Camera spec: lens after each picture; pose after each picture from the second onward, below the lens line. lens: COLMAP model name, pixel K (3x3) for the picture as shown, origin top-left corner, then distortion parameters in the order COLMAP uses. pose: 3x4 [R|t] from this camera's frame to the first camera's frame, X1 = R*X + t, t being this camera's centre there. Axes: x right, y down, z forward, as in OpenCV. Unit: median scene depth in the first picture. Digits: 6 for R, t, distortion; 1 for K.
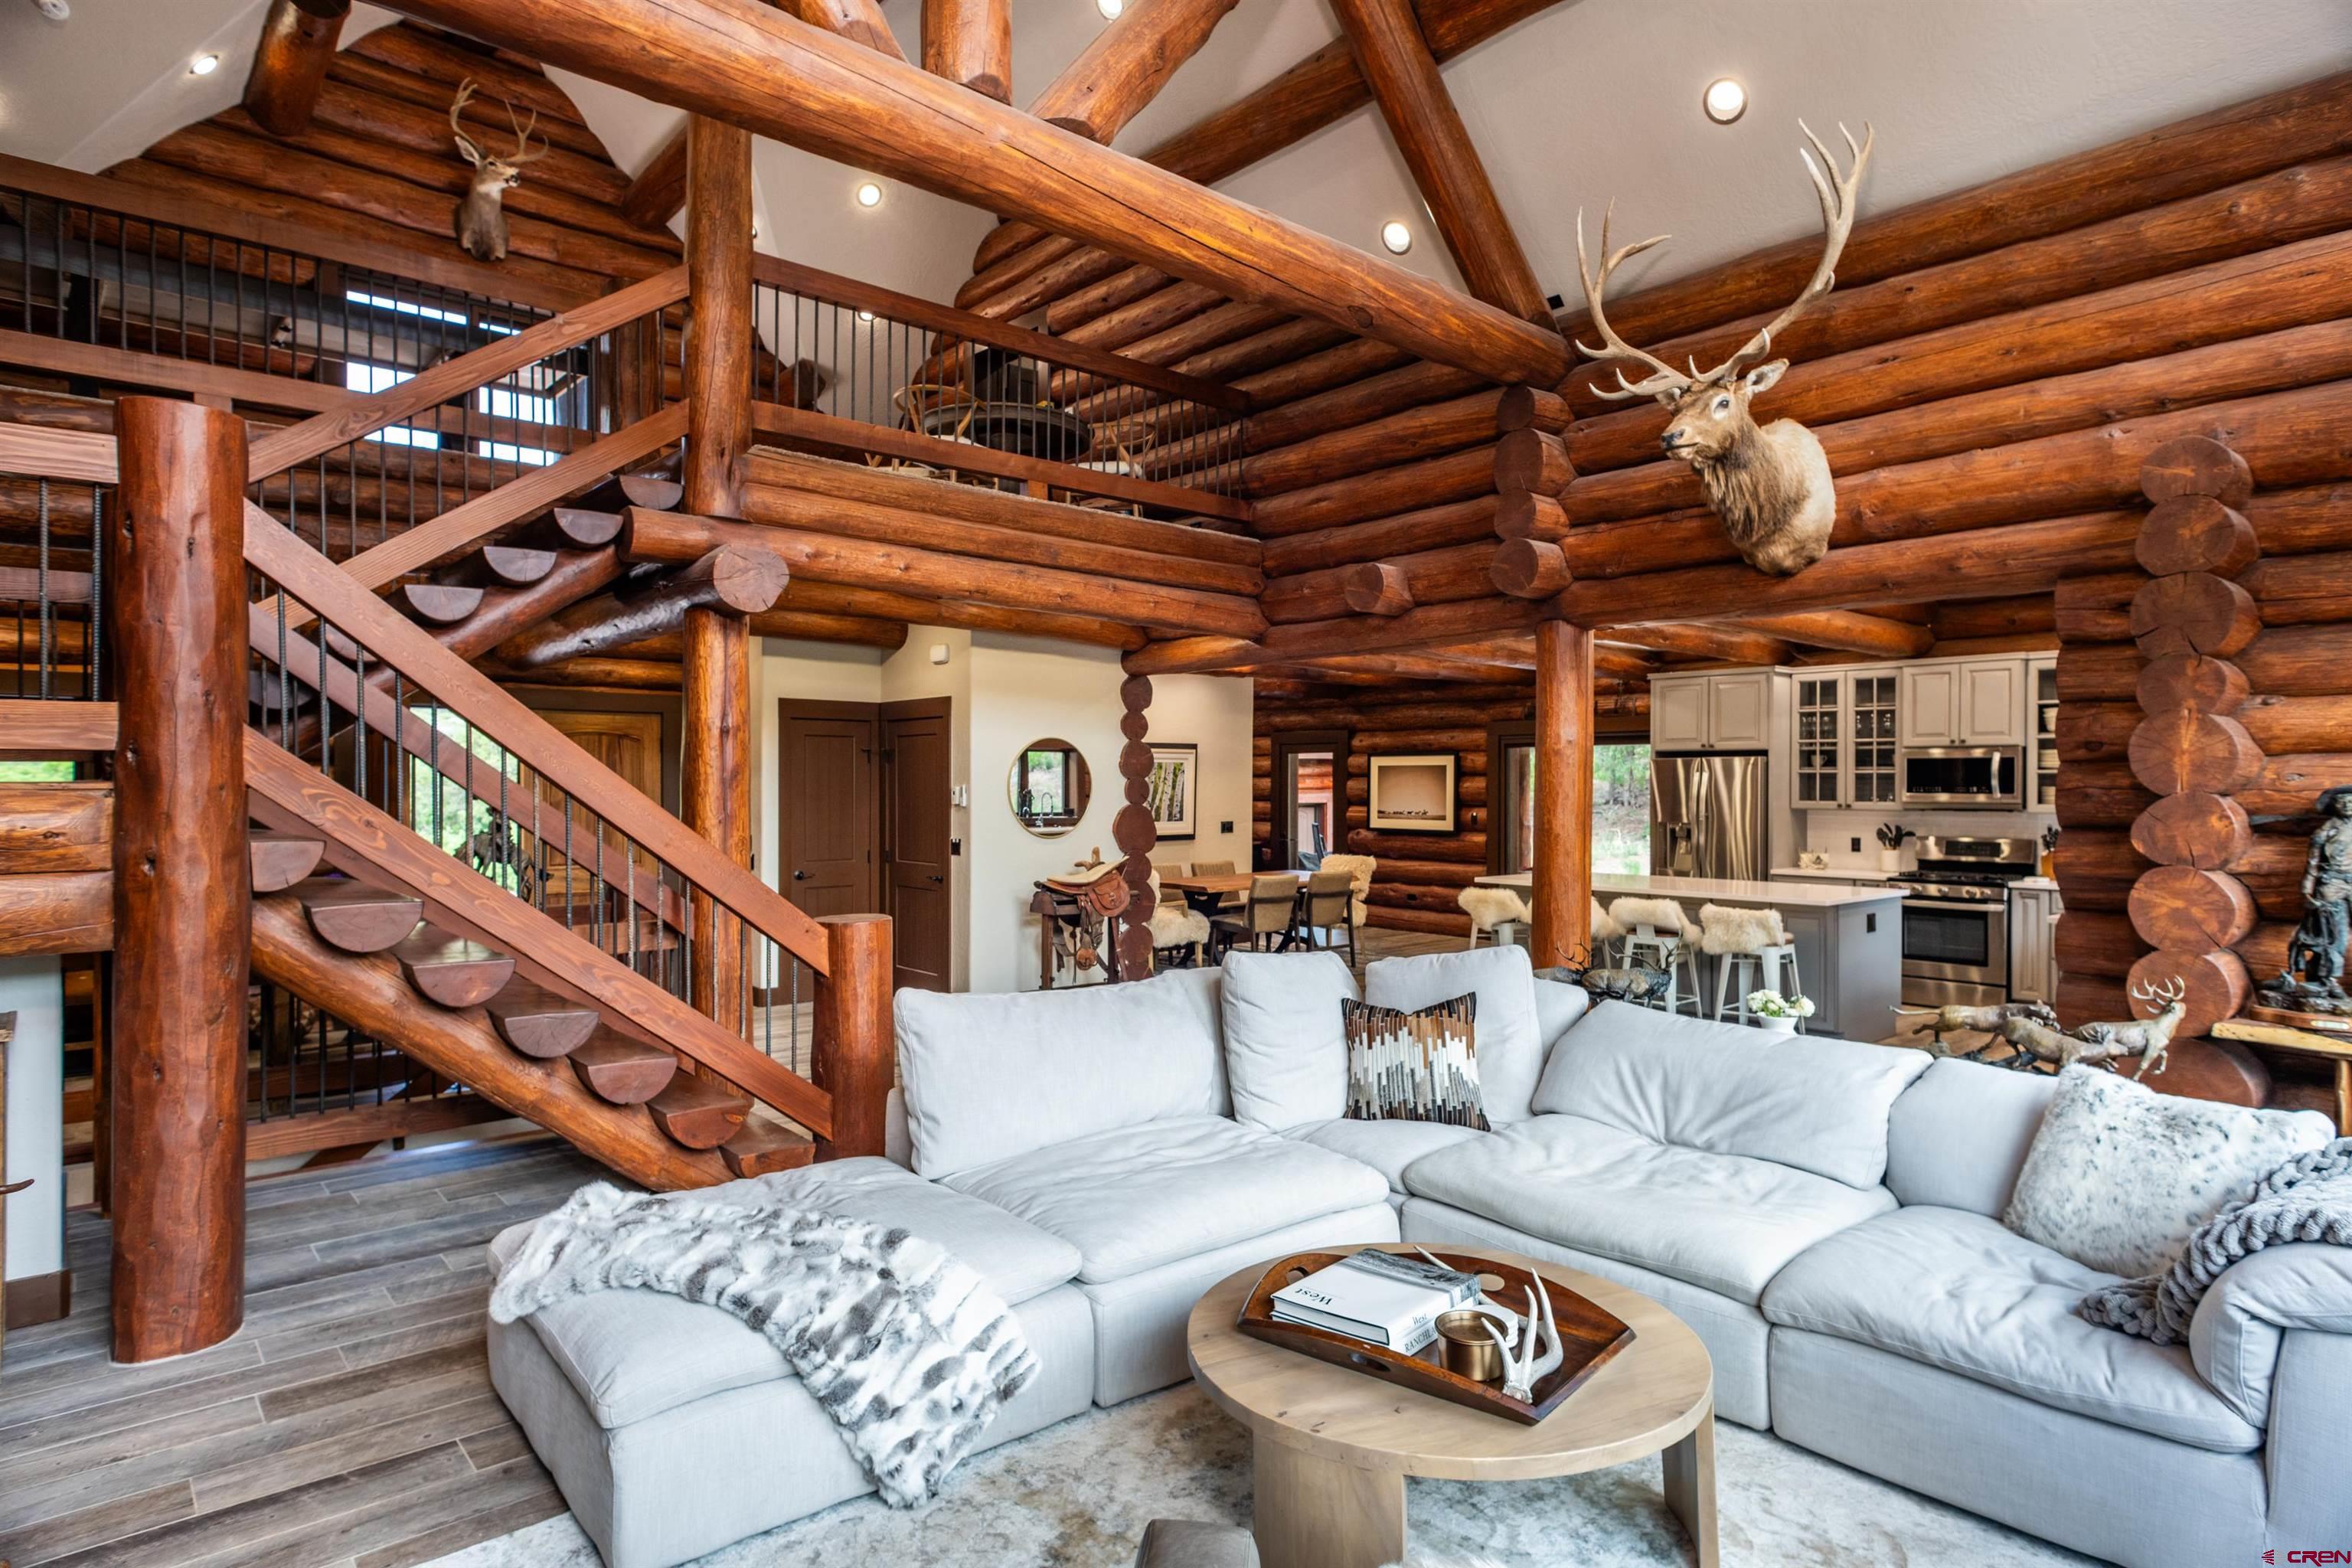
lens RADIAL K [[1317.2, 0, 1177.0], [0, 1317.2, 786.6], [0, 0, 1]] dist [0.001666, 0.000286]
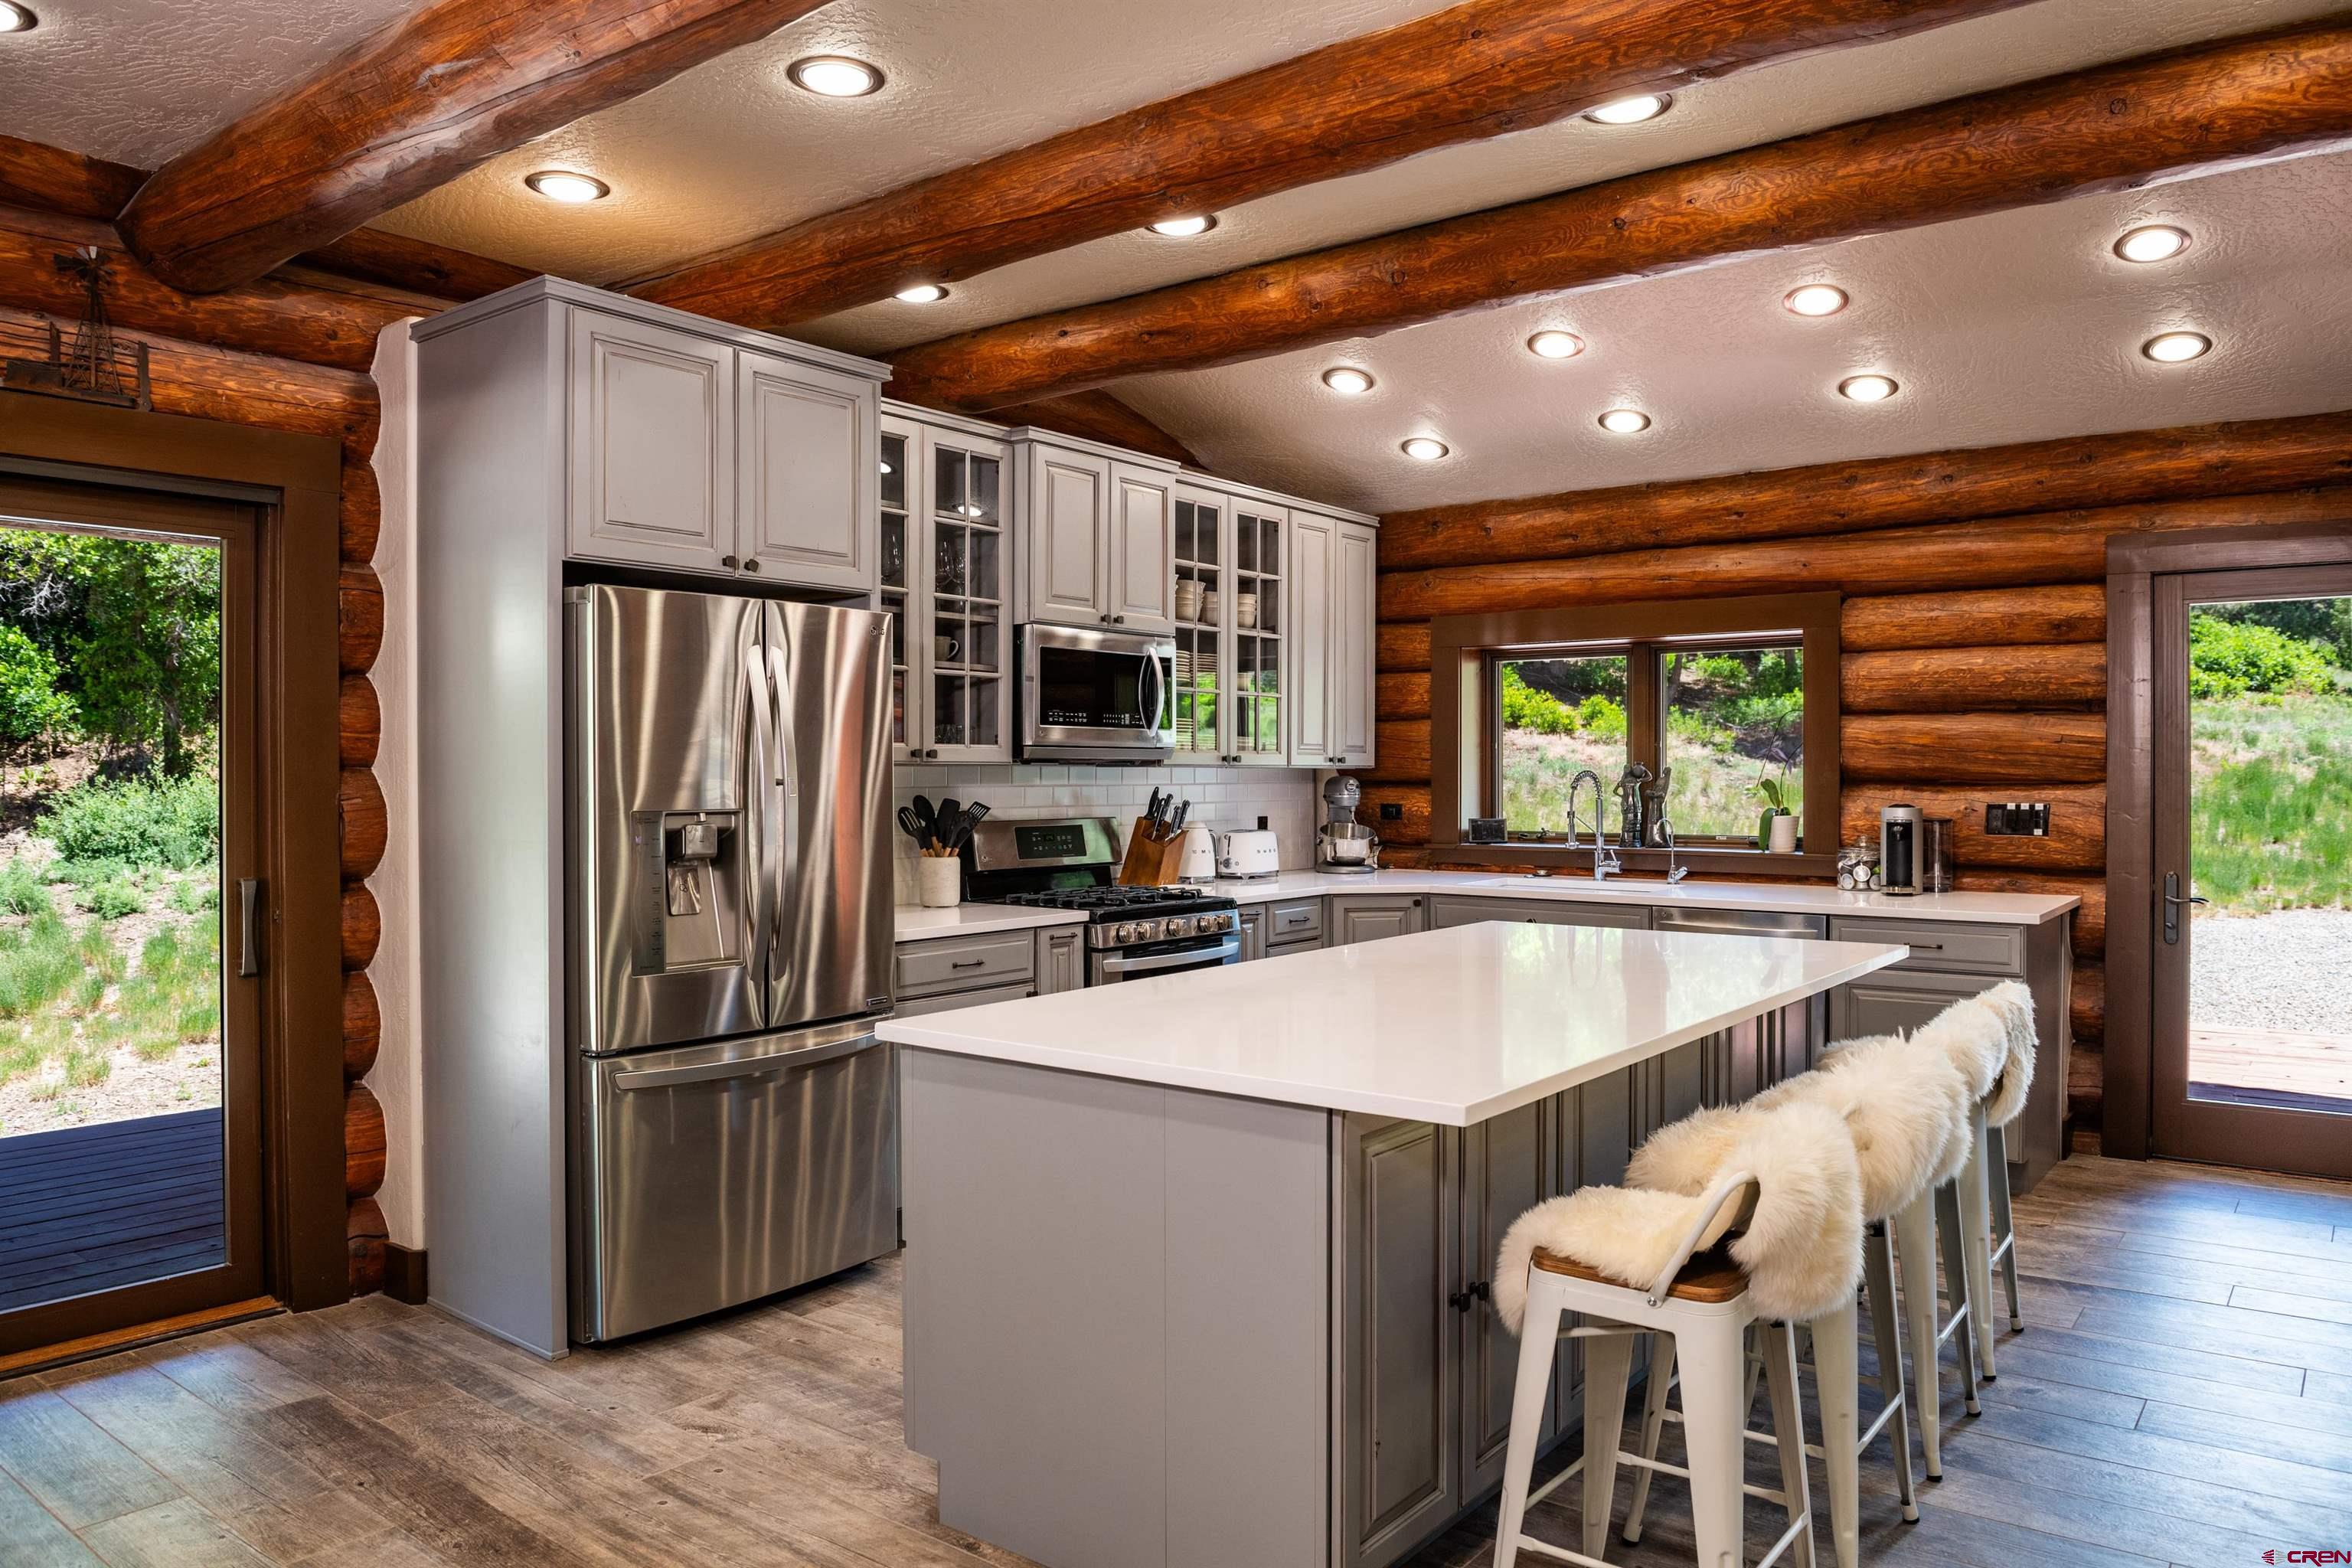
lens RADIAL K [[1627.1, 0, 1168.8], [0, 1627.1, 779.1], [0, 0, 1]] dist [0.000760, -0.000634]
pose [[-0.194521, -0.001620, 0.980897, 0.002894], [0.009236, 0.999951, 0.003483, 0.021190], [-0.980855, 0.009737, -0.194496, 1.021624]]
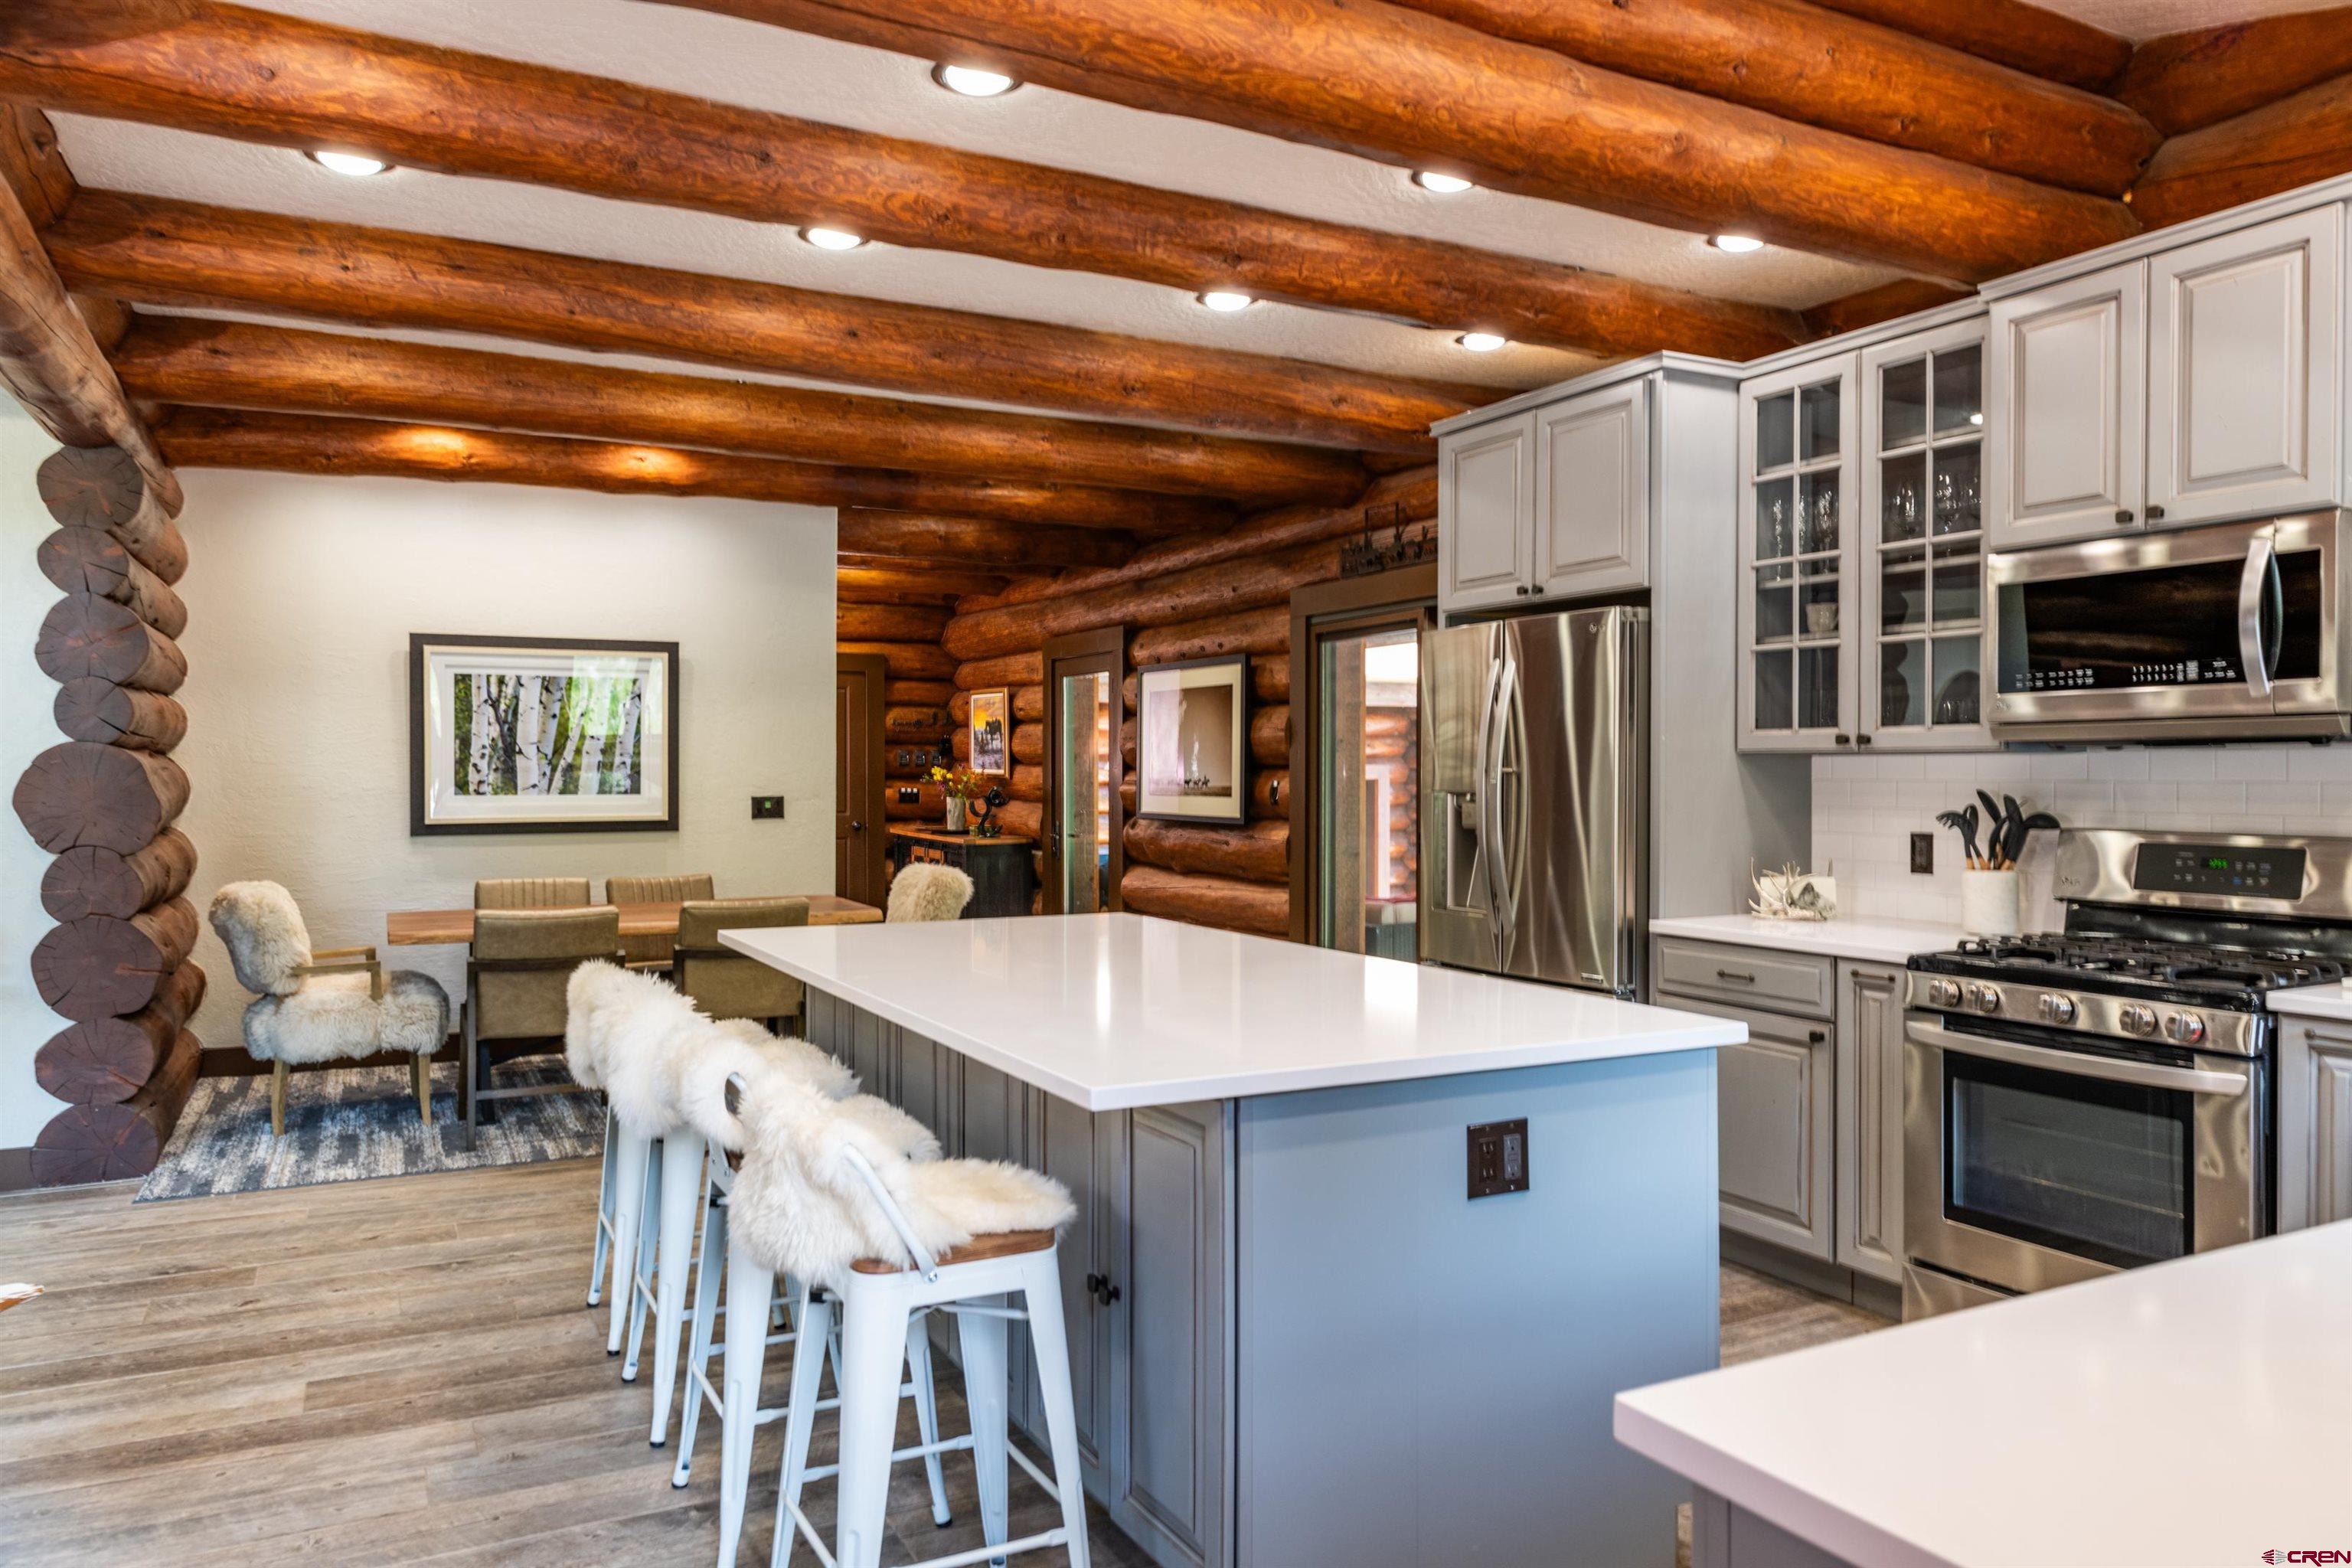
lens RADIAL K [[1627.1, 0, 1171.1], [0, 1627.1, 777.7], [0, 0, 1]] dist [0.000760, -0.000634]
pose [[0.973908, 0.000391, -0.226942, 0.428563], [-0.000537, 1.000000, -0.000584, 0.024794], [0.226942, 0.000691, 0.973908, 0.544641]]
